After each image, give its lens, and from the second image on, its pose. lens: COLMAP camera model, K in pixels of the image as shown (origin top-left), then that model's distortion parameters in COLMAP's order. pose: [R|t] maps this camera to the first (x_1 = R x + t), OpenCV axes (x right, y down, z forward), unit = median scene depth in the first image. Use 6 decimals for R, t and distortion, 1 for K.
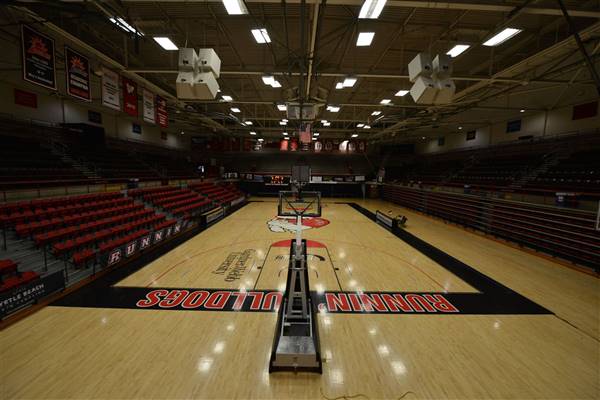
lens RADIAL K [[240.4, 0, 300.8], [0, 240.4, 198.7], [0, 0, 1]] dist [-0.013620, -0.002346]
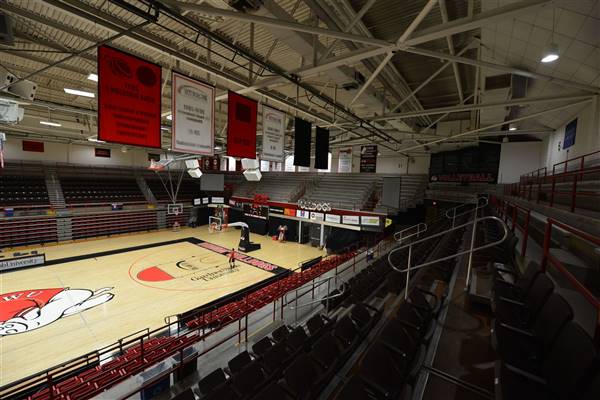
lens RADIAL K [[240.4, 0, 302.5], [0, 240.4, 198.7], [0, 0, 1]] dist [-0.013620, -0.002346]
pose [[-0.796301, -0.099286, 0.596697, -0.593095], [0.004983, 0.985328, 0.170601, -0.174606], [-0.604880, 0.138823, -0.784123, 0.691473]]
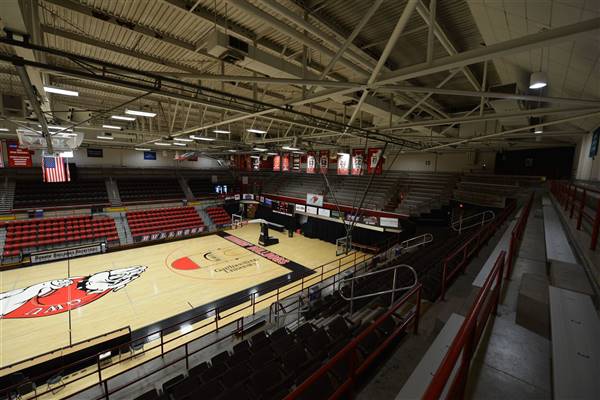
lens RADIAL K [[240.4, 0, 300.6], [0, 240.4, 199.4], [0, 0, 1]] dist [-0.013620, -0.002346]
pose [[0.697780, 0.086959, -0.711014, 0.674534], [-0.089723, 0.995397, 0.033688, -0.187477], [0.710671, 0.040287, 0.702371, 0.712728]]
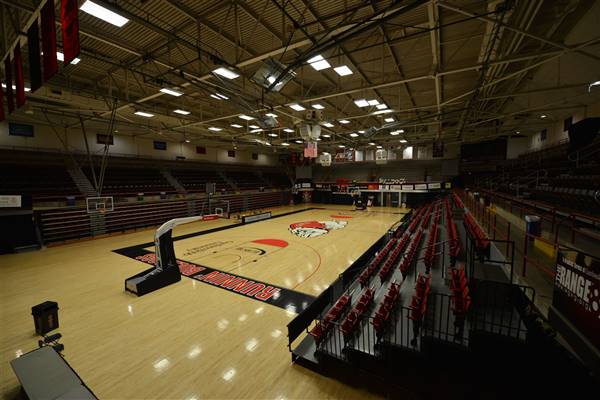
lens RADIAL K [[240.4, 0, 302.3], [0, 240.4, 200.2], [0, 0, 1]] dist [-0.013620, -0.002346]
pose [[-0.859284, -0.054411, 0.508596, -0.377728], [0.046220, 0.981999, 0.183146, -0.170597], [-0.509406, 0.180882, -0.841301, 1.412672]]
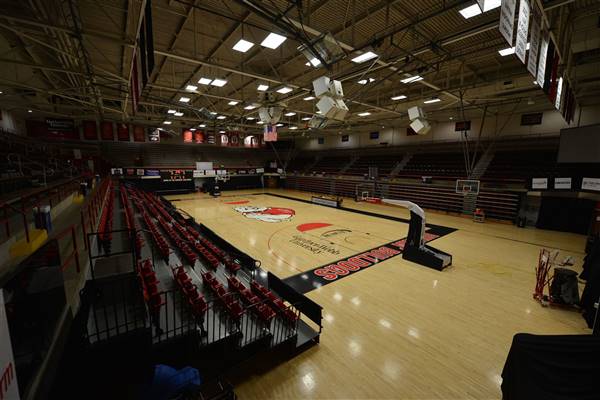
lens RADIAL K [[240.4, 0, 300.1], [0, 240.4, 197.1], [0, 0, 1]] dist [-0.013620, -0.002346]
pose [[0.794374, -0.094891, 0.599972, -0.396253], [0.073241, 0.995479, 0.060472, -0.022753], [-0.602998, -0.004095, 0.797733, 0.014997]]
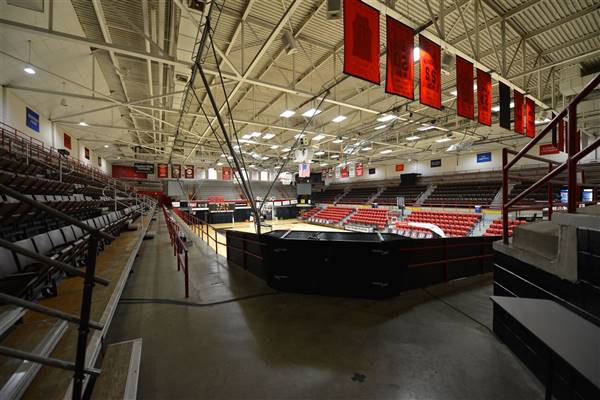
lens RADIAL K [[240.4, 0, 301.4], [0, 240.4, 198.1], [0, 0, 1]] dist [-0.013620, -0.002346]
pose [[-0.860621, -0.009396, -0.509159, 0.495433], [-0.062004, 0.994324, 0.086454, -0.161863], [0.505457, 0.105975, -0.856319, 1.496426]]
